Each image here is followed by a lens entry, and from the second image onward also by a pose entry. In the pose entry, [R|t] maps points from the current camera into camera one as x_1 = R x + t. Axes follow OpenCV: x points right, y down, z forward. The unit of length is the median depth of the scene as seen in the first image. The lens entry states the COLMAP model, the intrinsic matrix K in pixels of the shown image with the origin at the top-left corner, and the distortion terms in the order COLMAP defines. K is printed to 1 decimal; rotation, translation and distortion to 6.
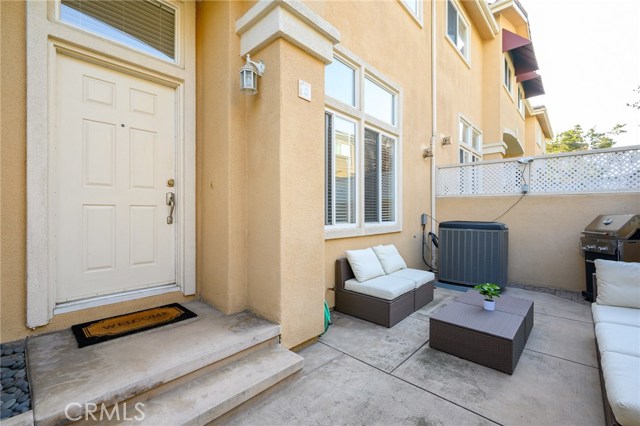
lens RADIAL K [[279.5, 0, 325.9], [0, 279.5, 212.8], [0, 0, 1]] dist [-0.001295, -0.000262]
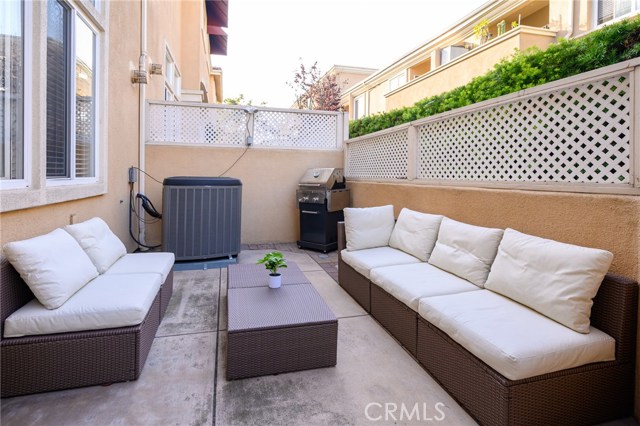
lens RADIAL K [[312.4, 0, 296.7], [0, 312.4, 174.8], [0, 0, 1]] dist [-0.000494, 0.001198]
pose [[0.559926, -0.001180, 0.828542, -0.108677], [-0.001537, 0.999996, 0.002462, 0.046753], [-0.828541, -0.002652, 0.559922, 0.576455]]
